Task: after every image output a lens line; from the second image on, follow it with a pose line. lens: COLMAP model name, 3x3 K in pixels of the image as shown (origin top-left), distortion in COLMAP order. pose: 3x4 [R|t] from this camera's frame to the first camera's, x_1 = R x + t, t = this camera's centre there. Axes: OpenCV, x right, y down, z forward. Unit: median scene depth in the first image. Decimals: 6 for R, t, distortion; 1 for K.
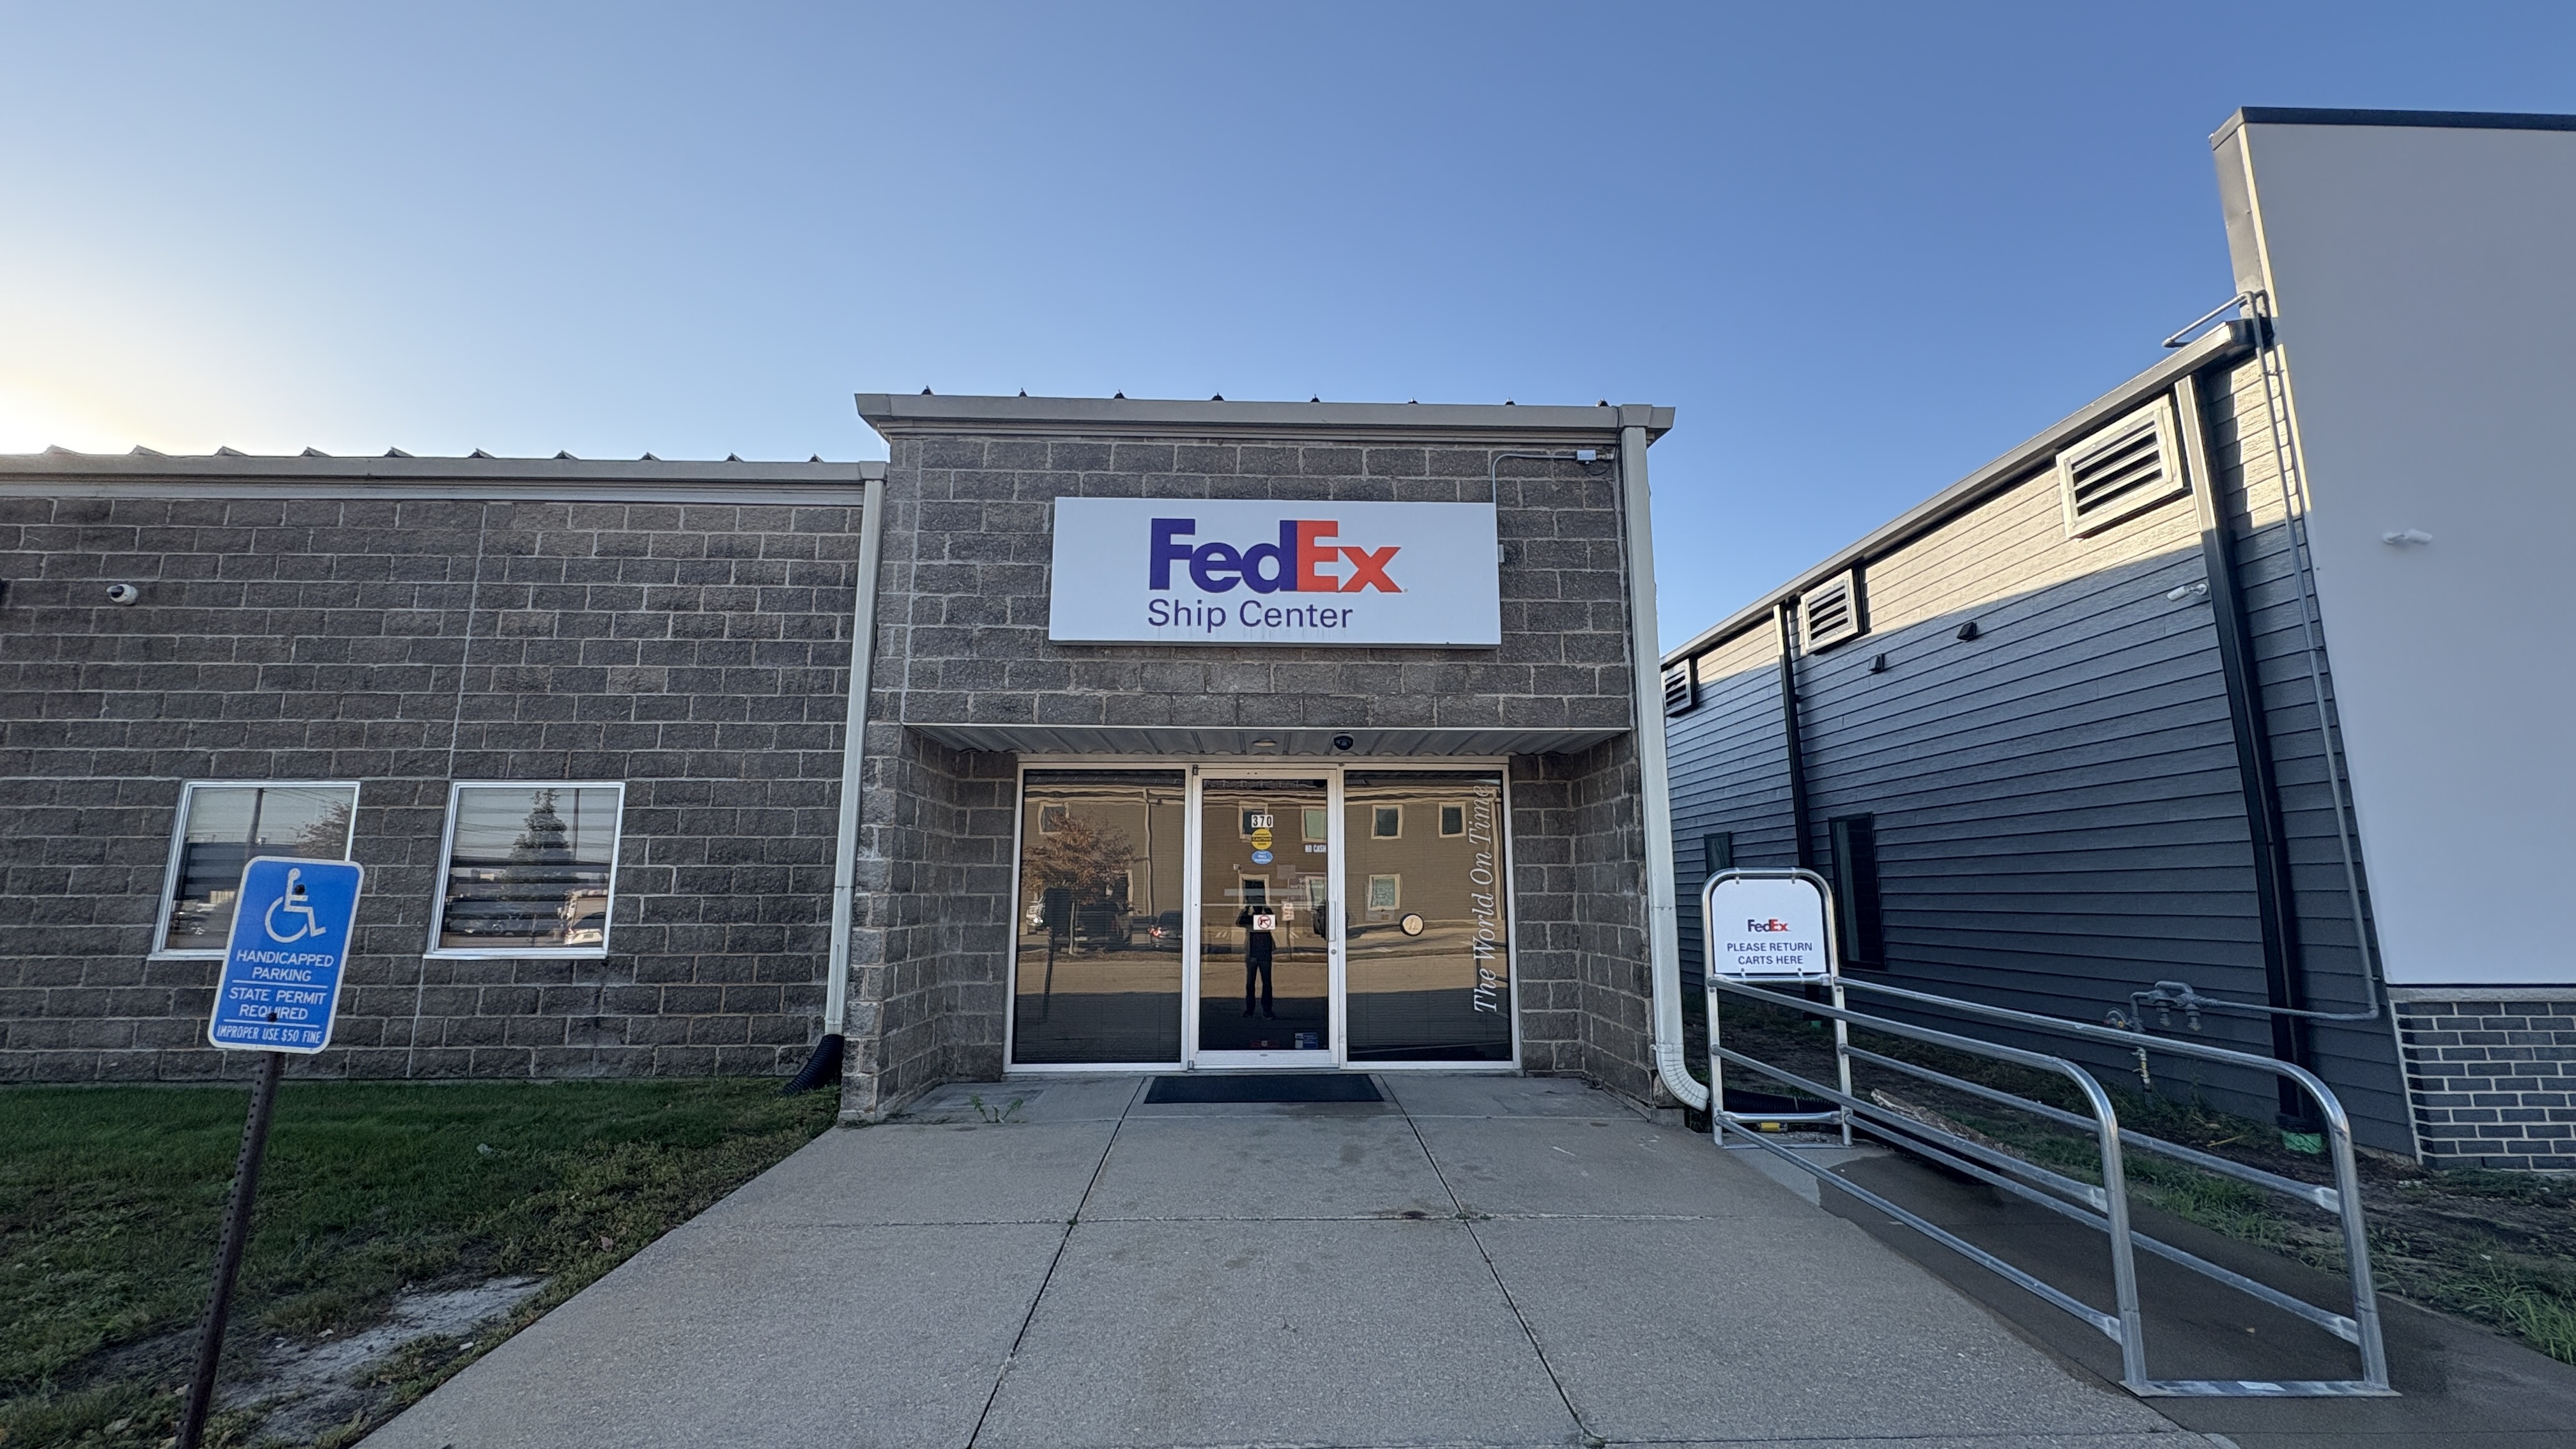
lens RADIAL K [[1013.2, 0, 1288.0], [0, 1013.2, 724.5], [0, 0, 1]] dist [0.000297, -0.000282]
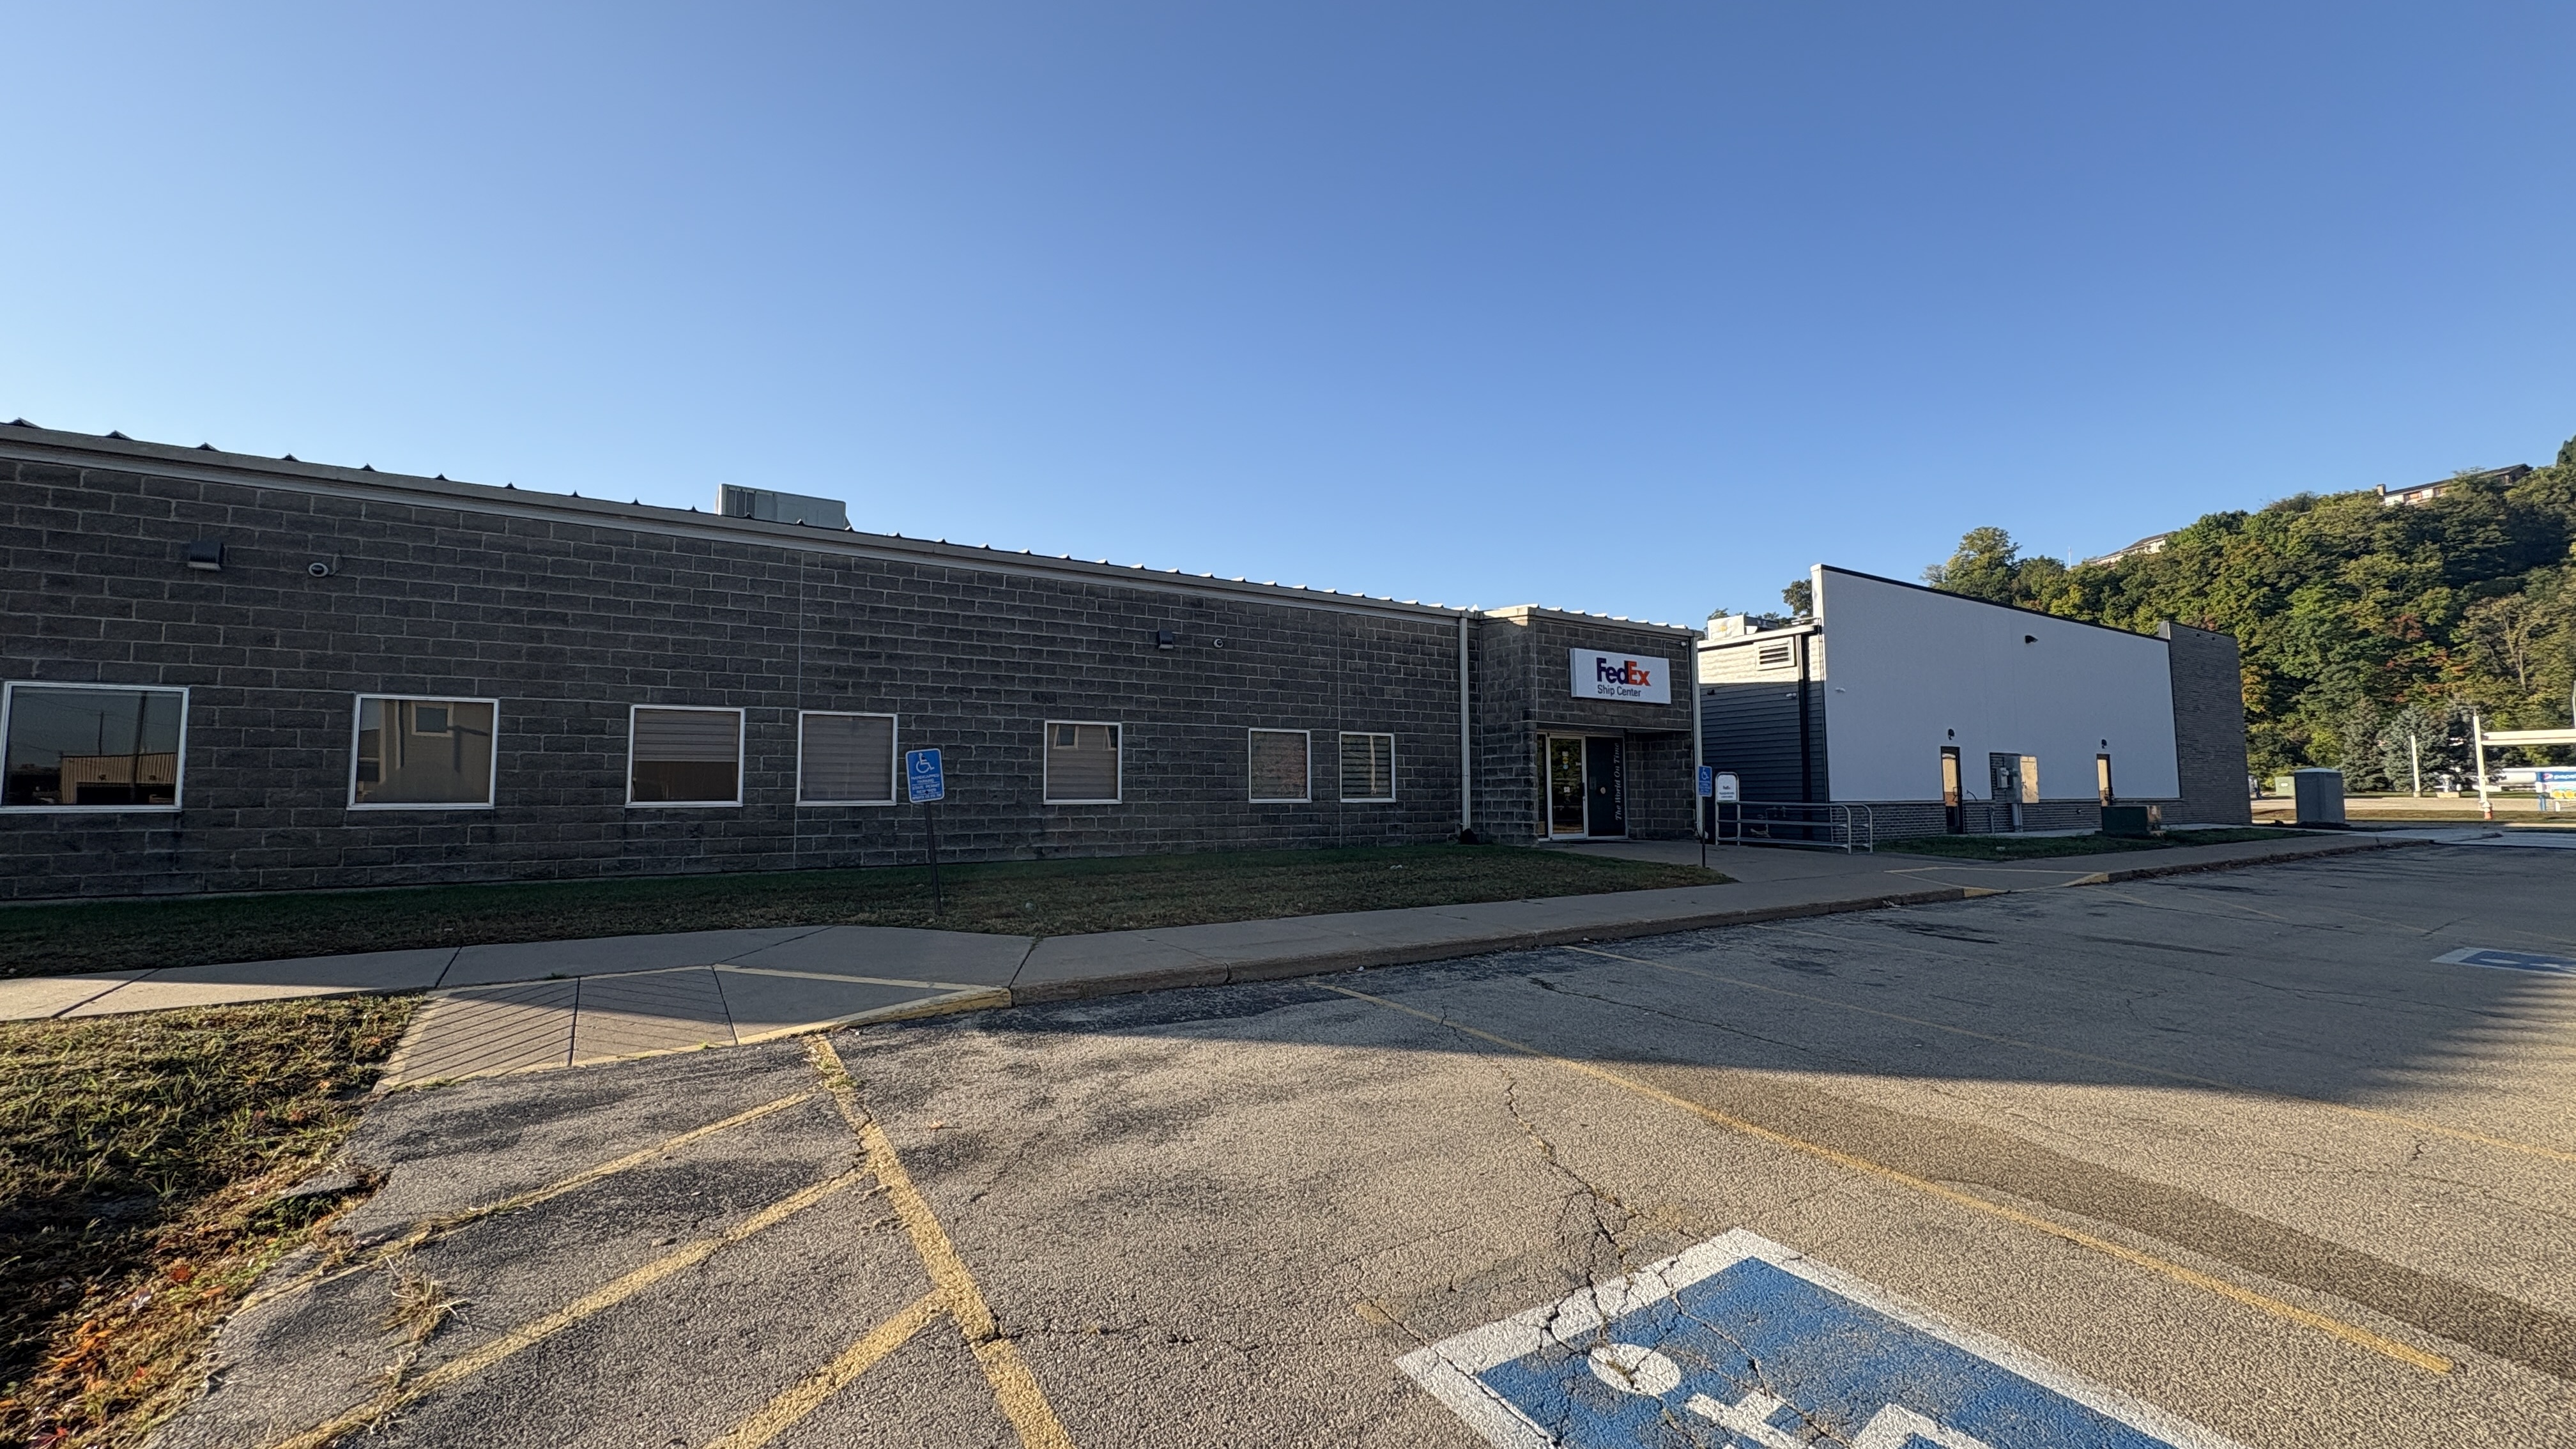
lens RADIAL K [[1013.2, 0, 1288.0], [0, 1013.2, 724.5], [0, 0, 1]] dist [0.000297, -0.000282]
pose [[0.859051, 0.035041, 0.510689, -2.500214], [-0.079662, 0.994651, 0.065755, -0.127943], [-0.505653, -0.097169, 0.857247, -1.183038]]
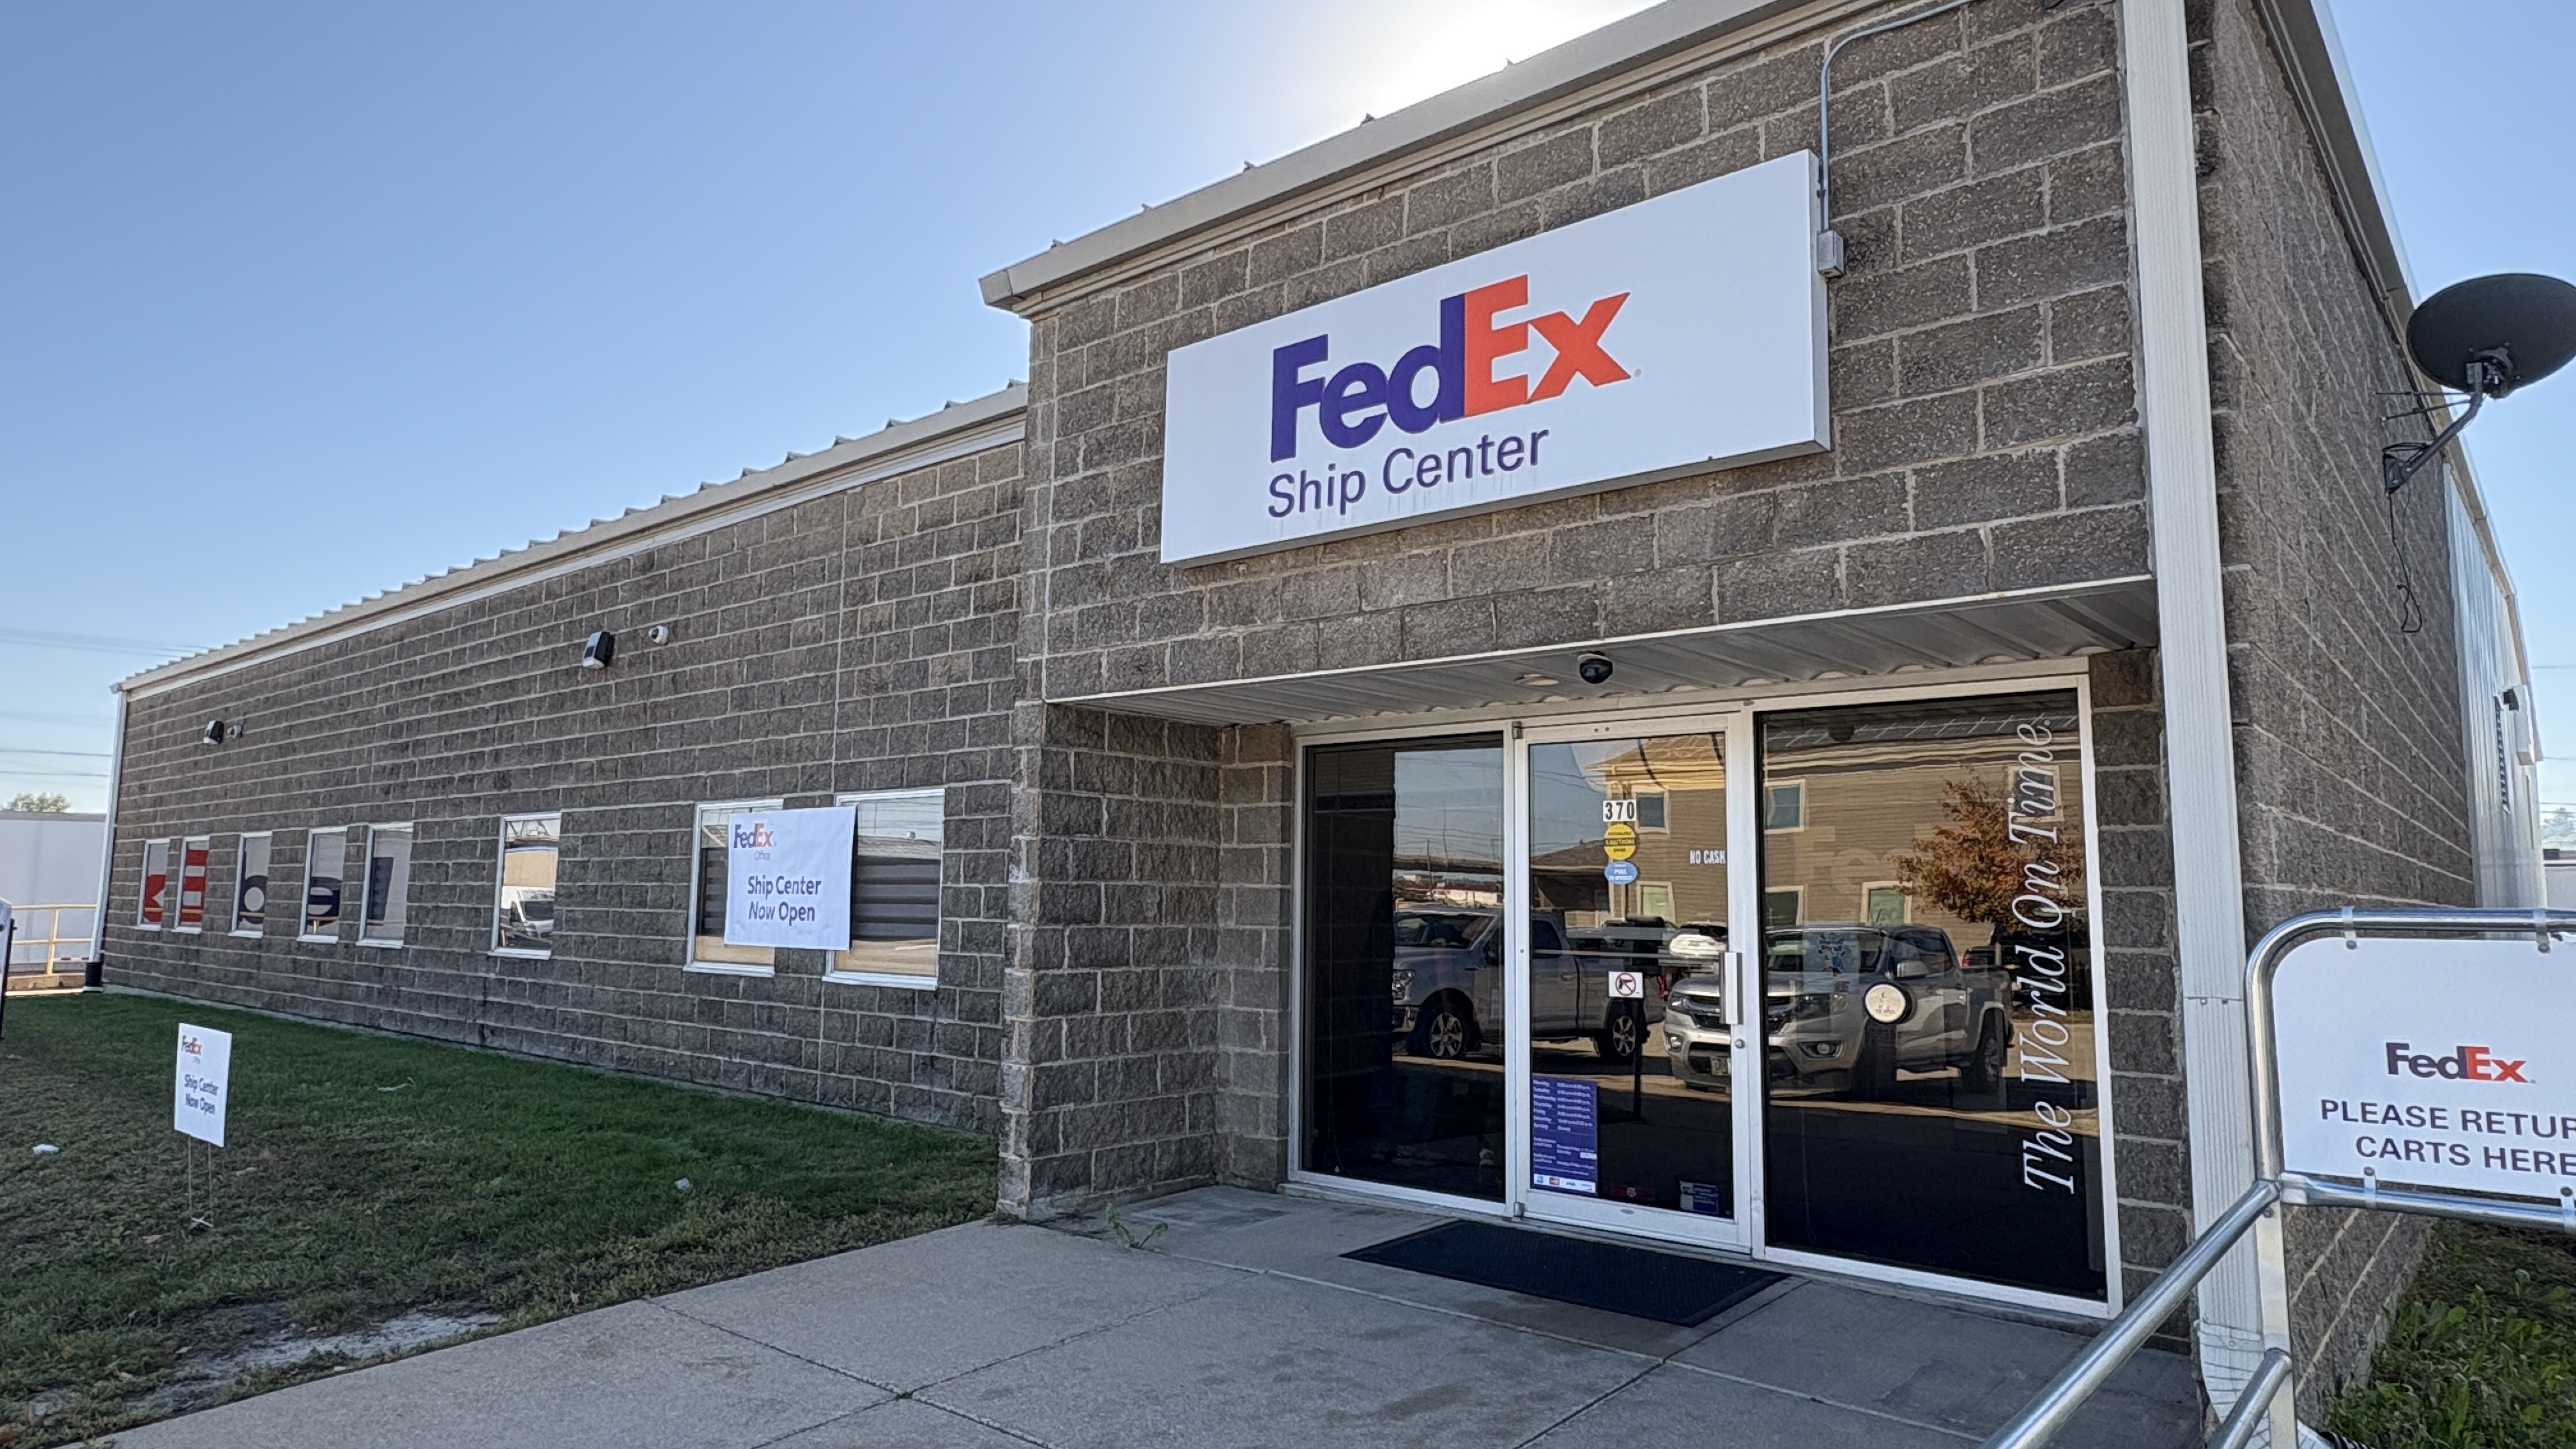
lens RADIAL K [[1496.4, 0, 1288.0], [0, 1496.4, 724.5], [0, 0, 1]] dist [-0.004767, -0.001054]
pose [[0.739870, -0.068610, -0.669242, 0.485043], [0.098664, 0.995096, 0.007060, 0.025816], [0.665476, -0.071253, 0.743011, 0.287441]]
